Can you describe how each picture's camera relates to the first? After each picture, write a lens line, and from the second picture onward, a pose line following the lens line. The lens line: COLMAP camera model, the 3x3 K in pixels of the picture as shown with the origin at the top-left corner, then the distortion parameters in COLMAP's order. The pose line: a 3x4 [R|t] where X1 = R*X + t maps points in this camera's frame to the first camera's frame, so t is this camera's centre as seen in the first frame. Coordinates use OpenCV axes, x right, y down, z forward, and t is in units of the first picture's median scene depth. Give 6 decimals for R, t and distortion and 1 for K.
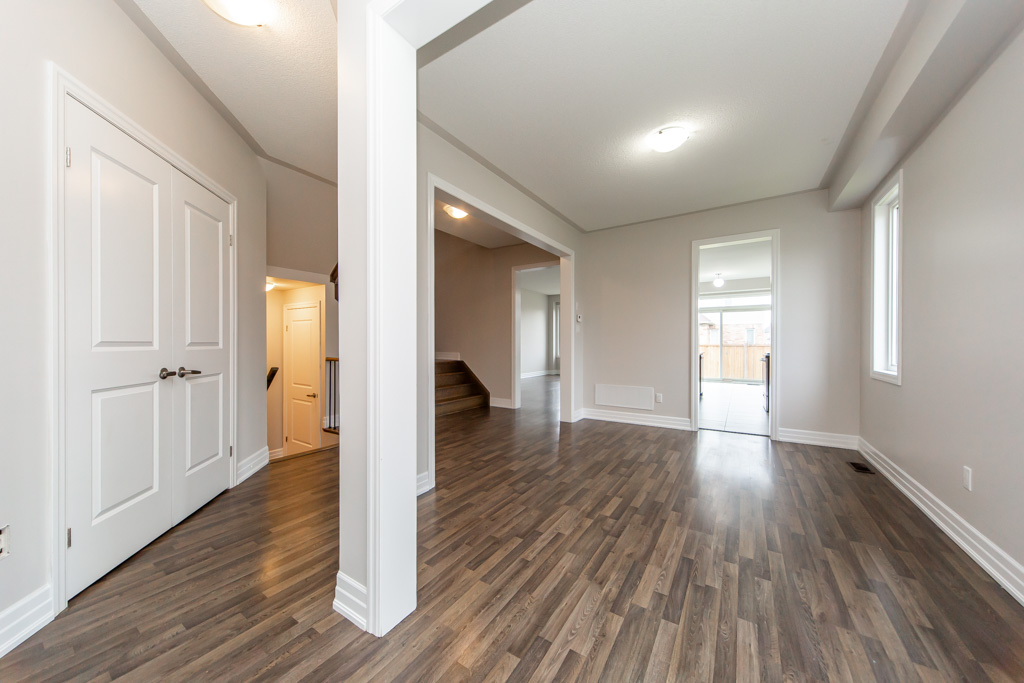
lens RADIAL K [[354.5, 0, 508.3], [0, 354.5, 349.0], [0, 0, 1]] dist [0.008420, -0.001617]
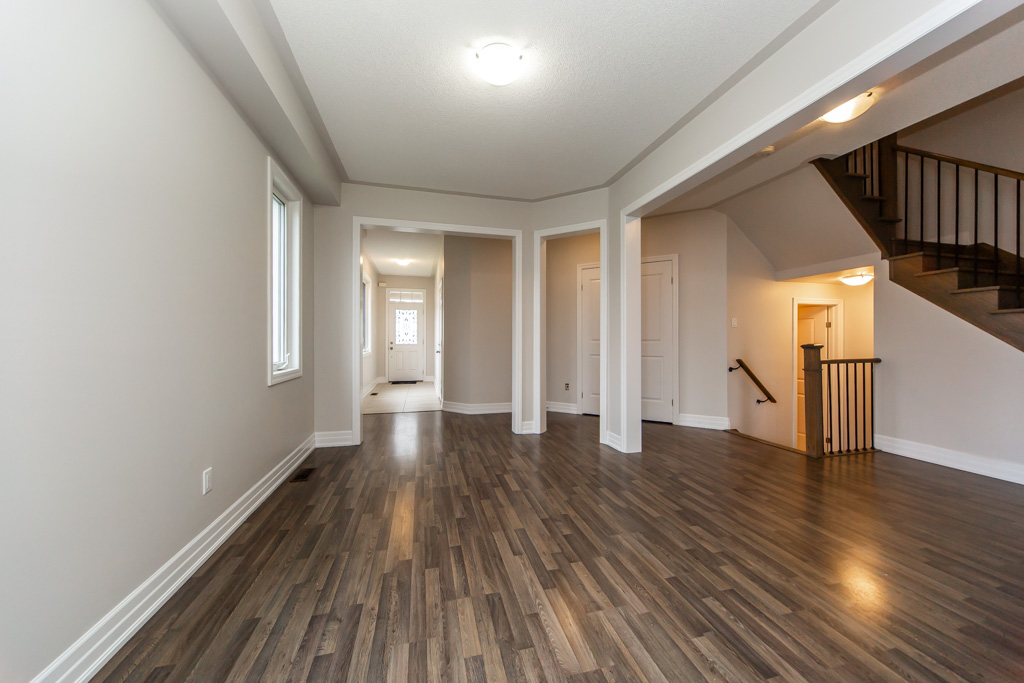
lens RADIAL K [[354.5, 0, 513.1], [0, 354.5, 337.2], [0, 0, 1]] dist [0.008420, -0.001617]
pose [[-0.666768, -0.004451, -0.745252, 0.978583], [-0.012879, 0.999902, 0.005550, -0.025444], [0.745154, 0.013299, -0.666760, 1.508329]]
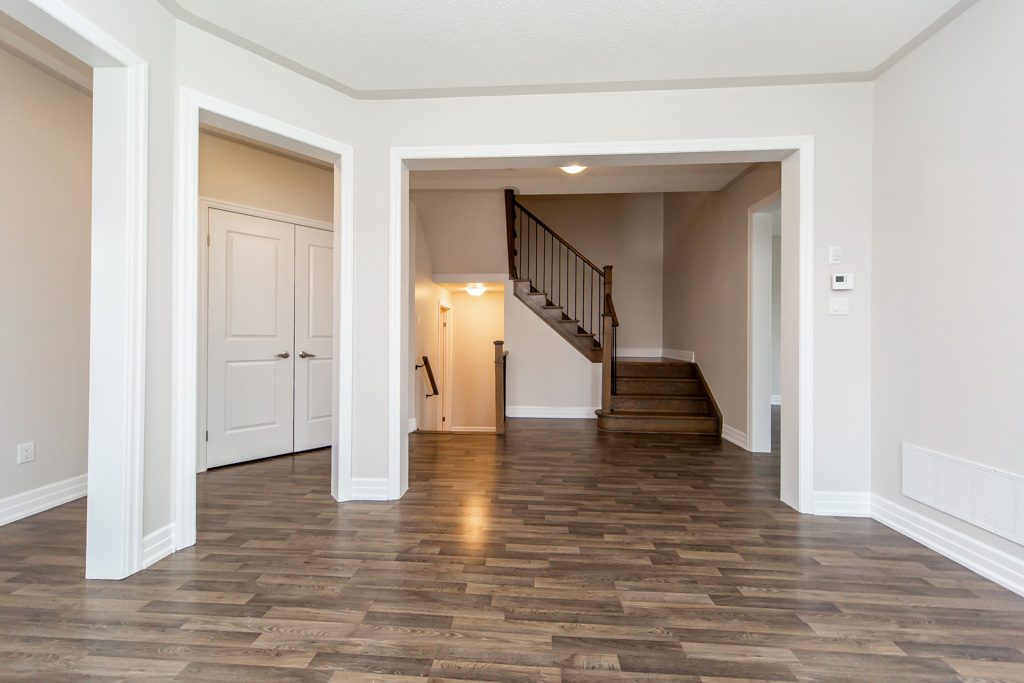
lens RADIAL K [[354.5, 0, 509.6], [0, 354.5, 332.2], [0, 0, 1]] dist [0.008420, -0.001617]
pose [[0.499967, -0.010057, -0.865986, 0.680421], [-0.018869, 0.999569, -0.022502, -0.010969], [0.865839, 0.027591, 0.499562, 0.776375]]
